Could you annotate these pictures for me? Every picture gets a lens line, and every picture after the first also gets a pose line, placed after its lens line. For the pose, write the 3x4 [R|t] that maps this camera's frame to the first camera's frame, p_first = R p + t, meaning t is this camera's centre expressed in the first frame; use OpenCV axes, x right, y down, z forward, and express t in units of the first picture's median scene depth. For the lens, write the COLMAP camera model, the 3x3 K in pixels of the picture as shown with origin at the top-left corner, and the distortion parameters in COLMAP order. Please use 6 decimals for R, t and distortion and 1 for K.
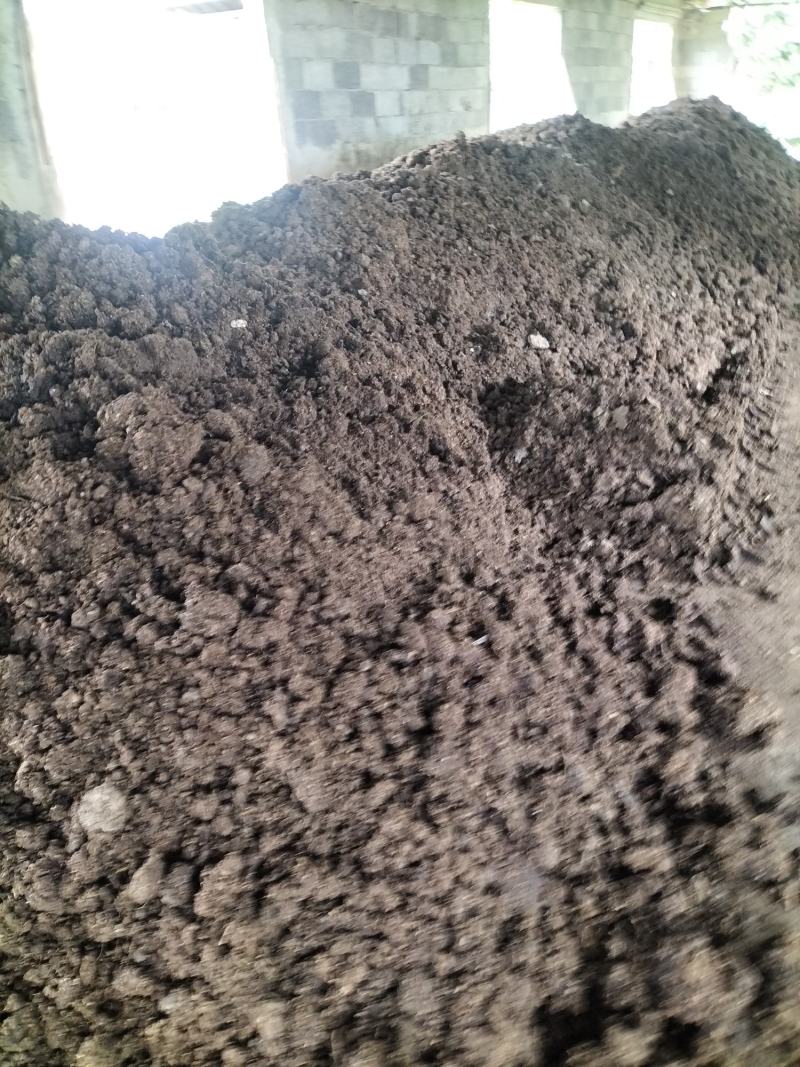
lens RADIAL K [[789.9, 0, 394.5], [0, 789.9, 531.1], [0, 0, 1]] dist [0.086170, -0.121647]
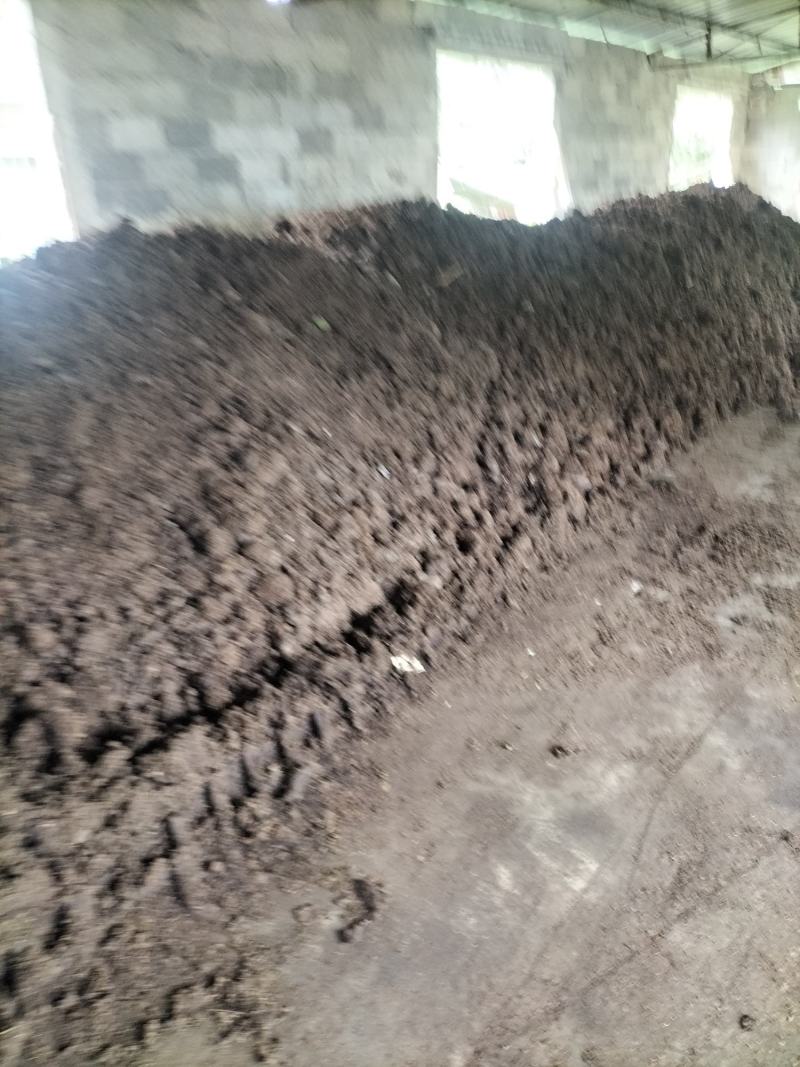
lens RADIAL K [[806.2, 0, 396.3], [0, 806.2, 532.6], [0, 0, 1]] dist [0.107359, -0.181281]
pose [[0.986901, 0.107744, -0.120070, 0.725034], [-0.115473, 0.991535, -0.059369, -0.333114], [0.112657, 0.072456, 0.990989, 0.528902]]
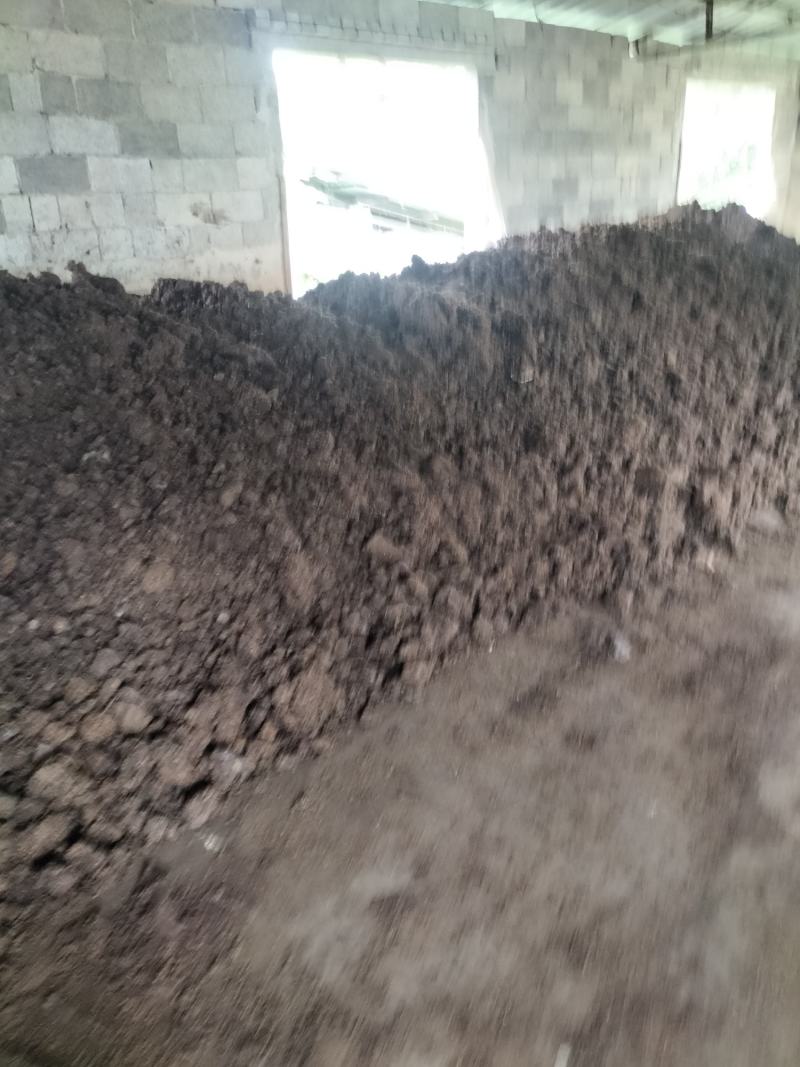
lens RADIAL K [[824.7, 0, 393.9], [0, 824.7, 526.6], [0, 0, 1]] dist [0.104558, -0.151702]
pose [[0.960741, 0.121573, -0.249394, 1.315332], [-0.144715, 0.986505, -0.076591, -0.812852], [0.236717, 0.109675, 0.965369, 1.330140]]
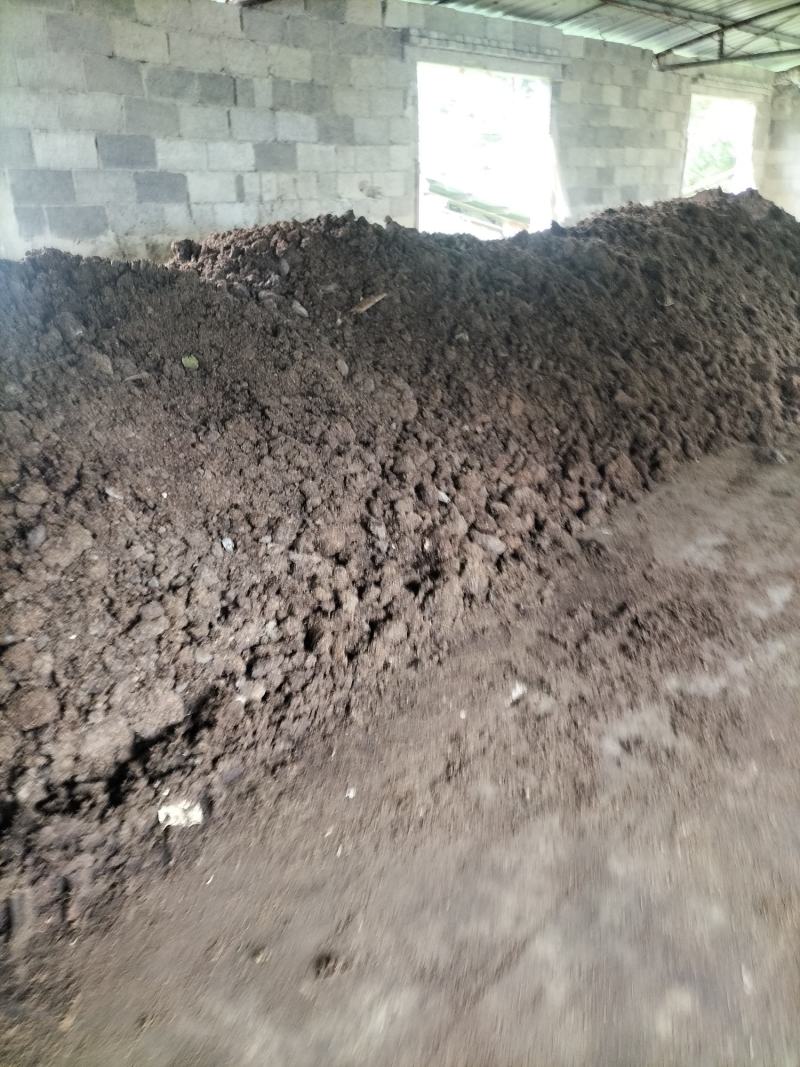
lens RADIAL K [[789.9, 0, 394.5], [0, 789.9, 531.1], [0, 0, 1]] dist [0.086170, -0.121647]
pose [[0.977268, 0.115570, -0.177738, 0.917735], [-0.127491, 0.990192, -0.057143, -0.467162], [0.169391, 0.078504, 0.982417, 0.749757]]
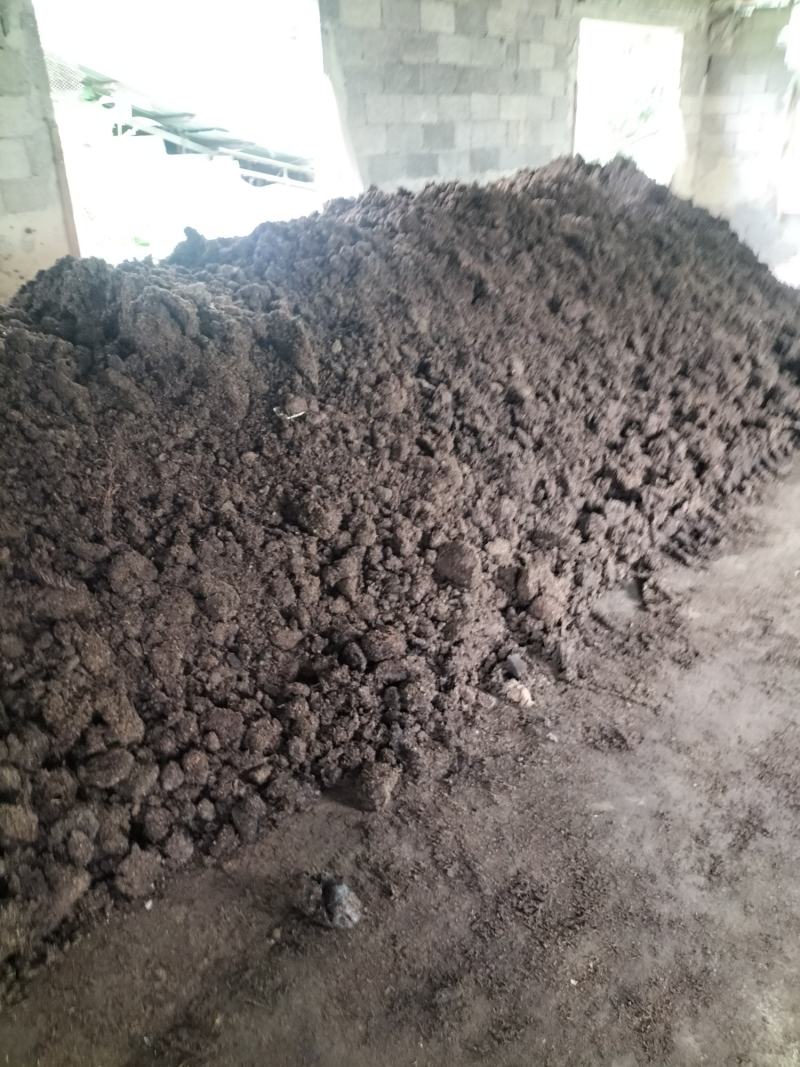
lens RADIAL K [[816.5, 0, 400.0], [0, 816.5, 533.5], [0, 0, 1]] dist [0.072727, -0.101912]
pose [[0.979239, 0.109562, -0.170552, 1.457382], [-0.114276, 0.993285, -0.018040, -1.050895], [0.167430, 0.037155, 0.985184, 1.750934]]
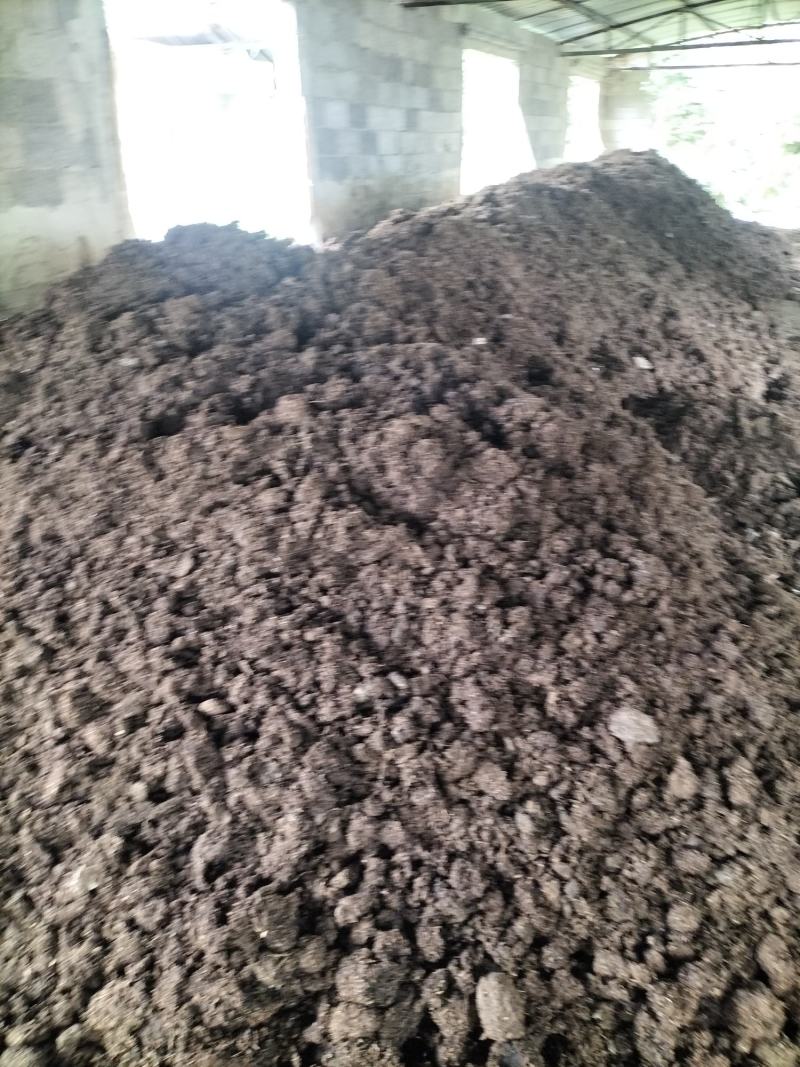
lens RADIAL K [[789.9, 0, 394.5], [0, 789.9, 531.1], [0, 0, 1]] dist [0.086170, -0.121647]
pose [[0.991219, -0.014557, 0.131425, -0.390073], [0.019345, 0.999192, -0.035228, 0.038413], [-0.130806, 0.037462, 0.990700, -0.073339]]
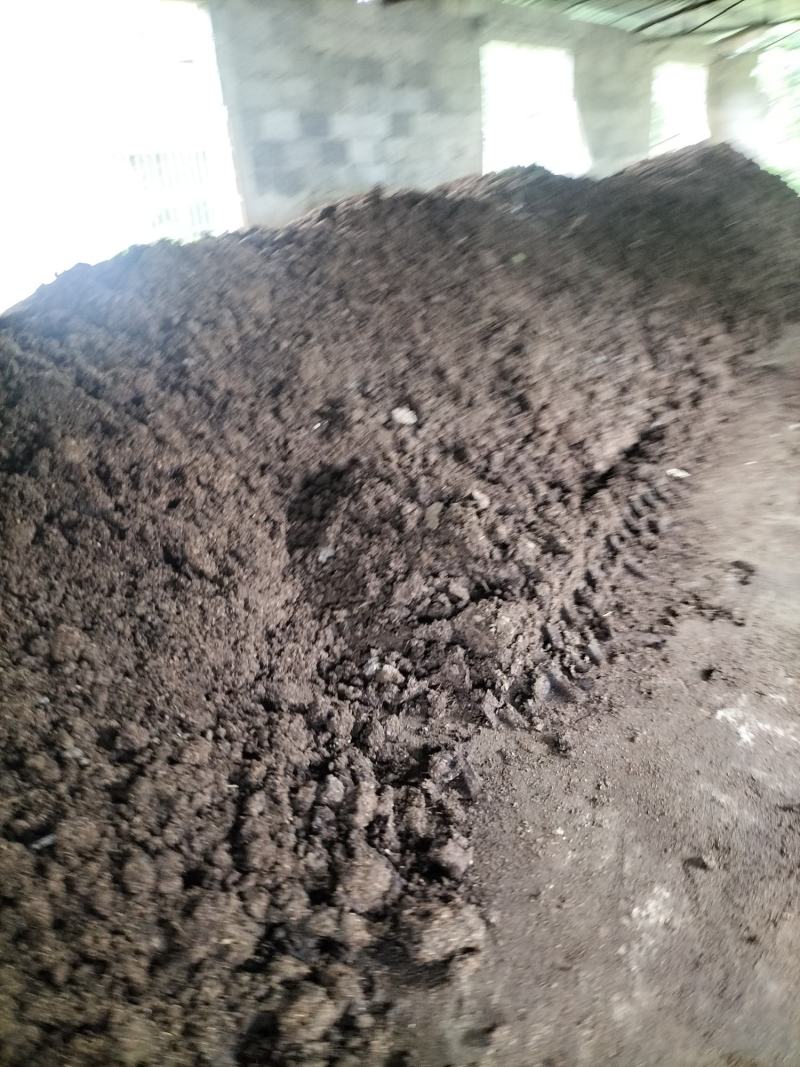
lens RADIAL K [[789.9, 0, 394.5], [0, 789.9, 531.1], [0, 0, 1]] dist [0.086170, -0.121647]
pose [[0.996907, 0.029574, -0.072810, 0.301022], [-0.032653, 0.998606, -0.041472, -0.088179], [0.071482, 0.043721, 0.996483, 0.136694]]
